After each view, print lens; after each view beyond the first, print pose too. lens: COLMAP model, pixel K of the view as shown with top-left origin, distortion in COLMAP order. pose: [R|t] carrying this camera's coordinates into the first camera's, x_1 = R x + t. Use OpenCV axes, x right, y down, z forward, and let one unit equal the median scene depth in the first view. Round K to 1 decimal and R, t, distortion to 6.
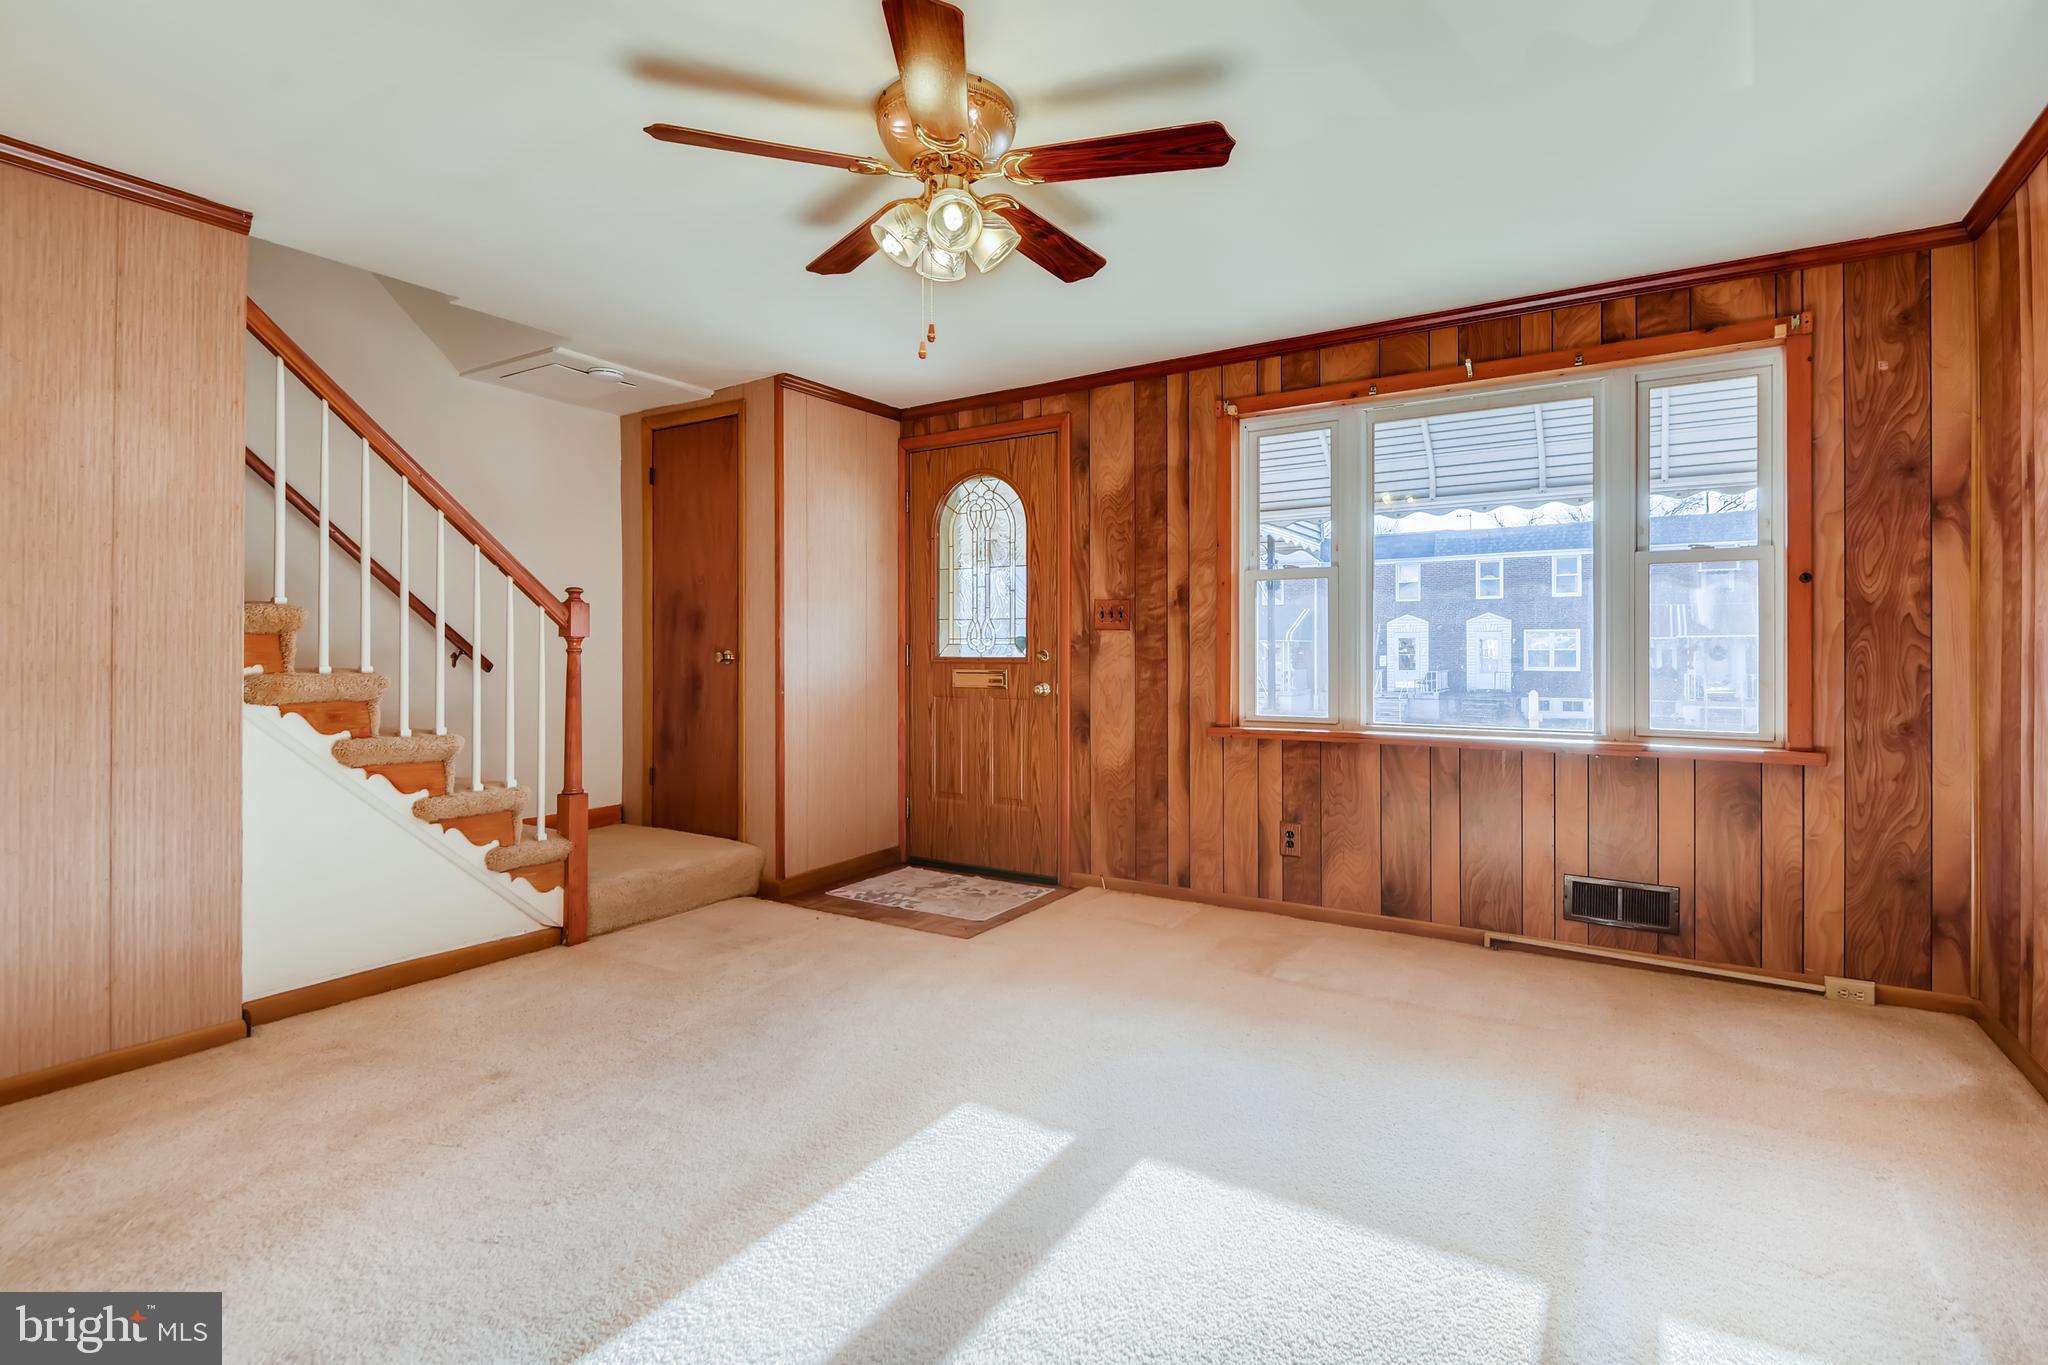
lens RADIAL K [[990.9, 0, 953.9], [0, 990.9, 656.2], [0, 0, 1]] dist [0.031636, -0.028553]
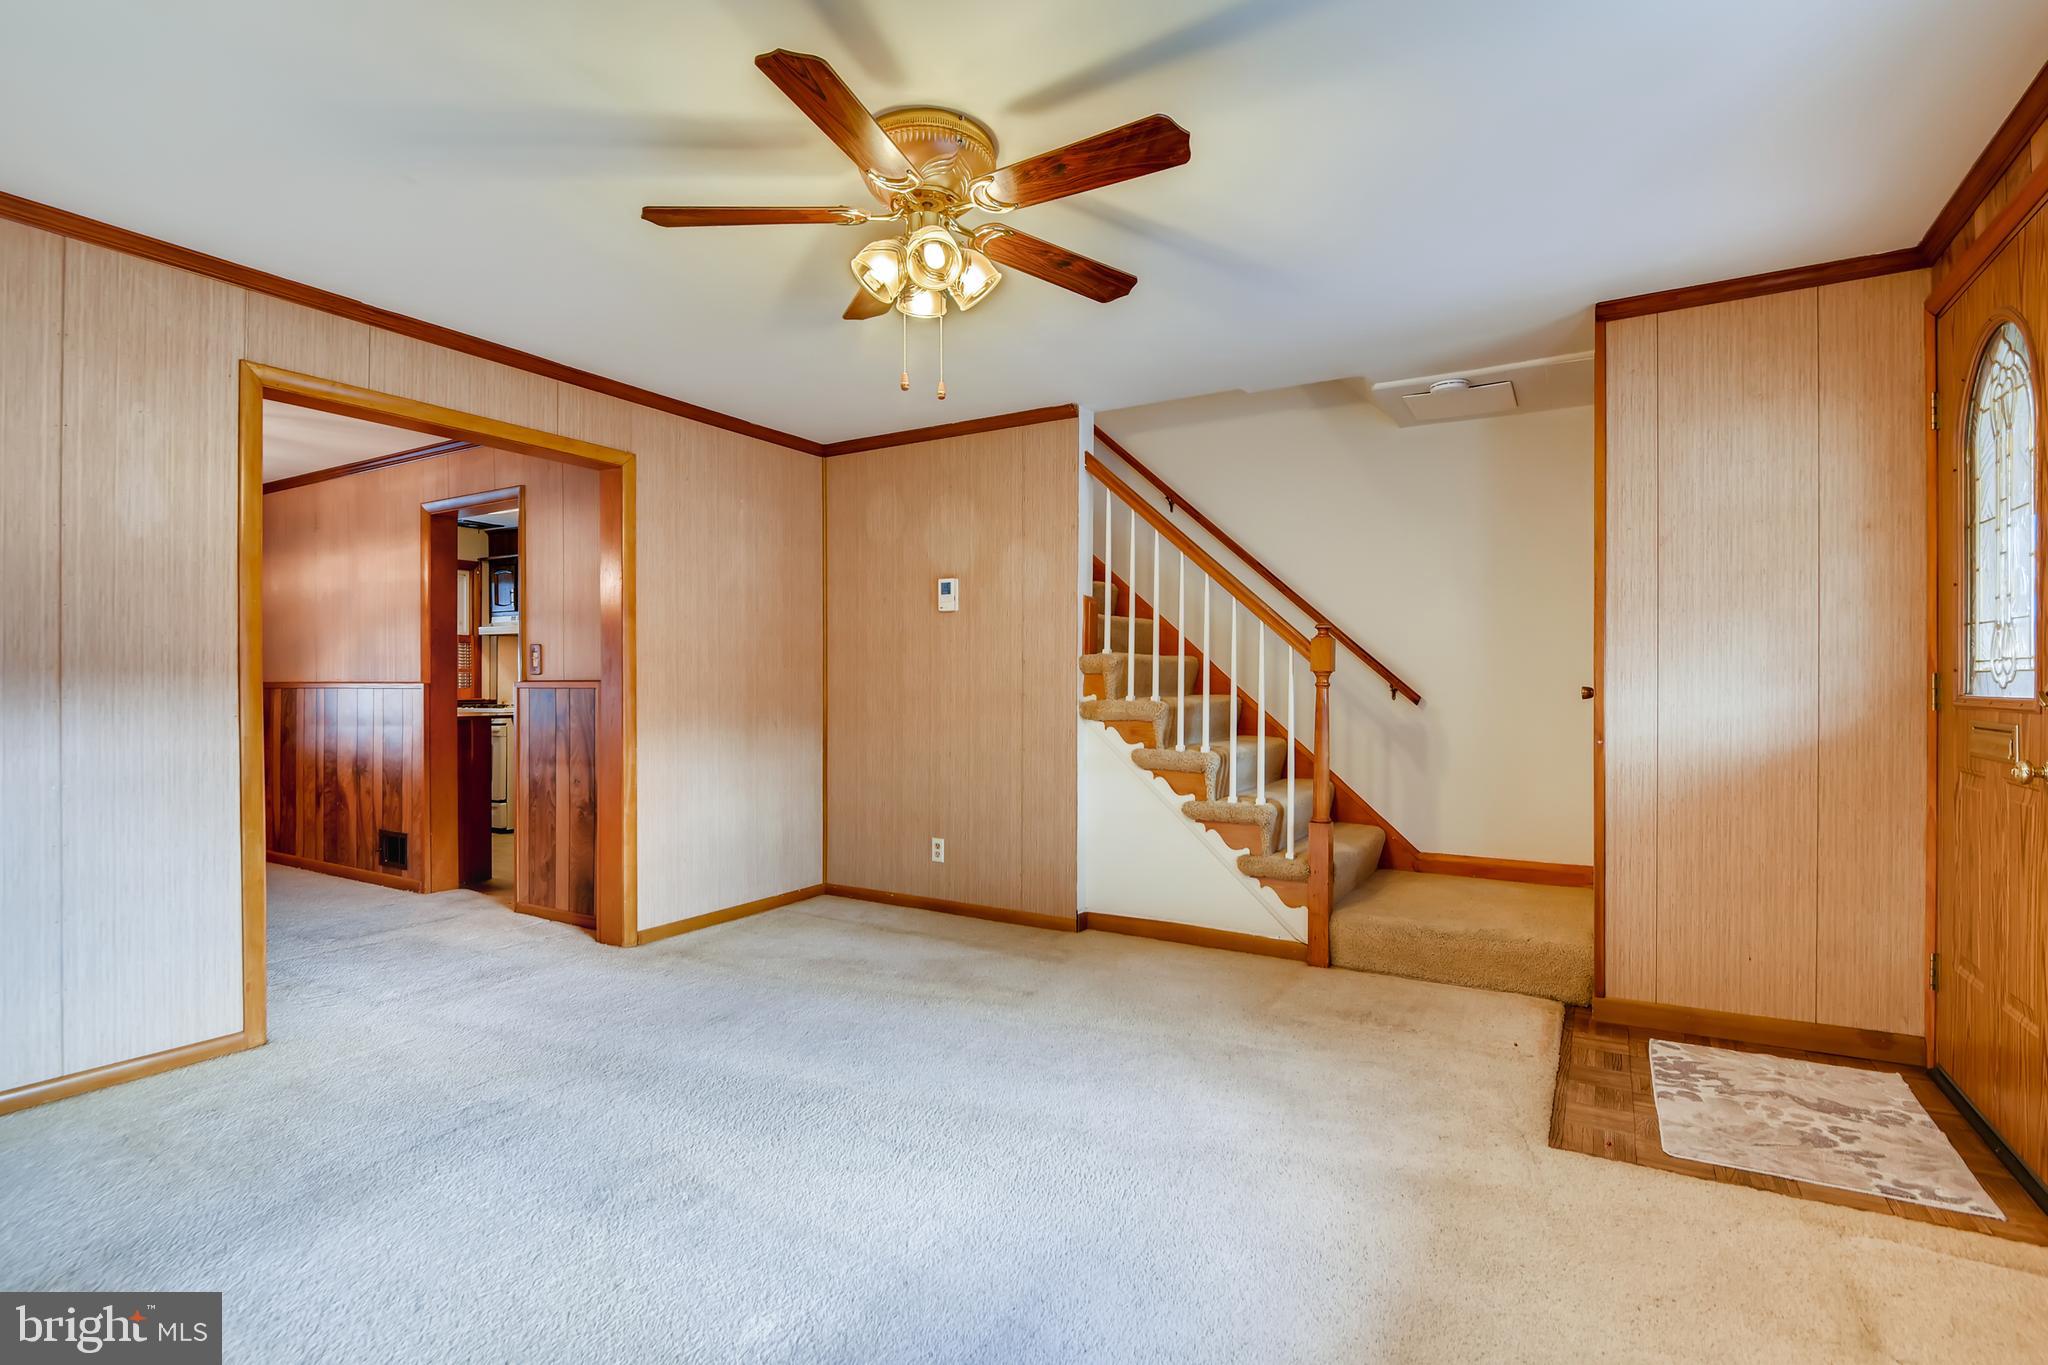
lens RADIAL K [[963.8, 0, 1024.0], [0, 963.8, 682.5], [0, 0, 1]] dist [0.023252, -0.026551]
pose [[0.071322, 0.001807, -0.997452, 0.731700], [-0.002304, 0.999996, 0.001647, -0.010212], [0.997451, 0.002181, 0.071326, 0.755231]]
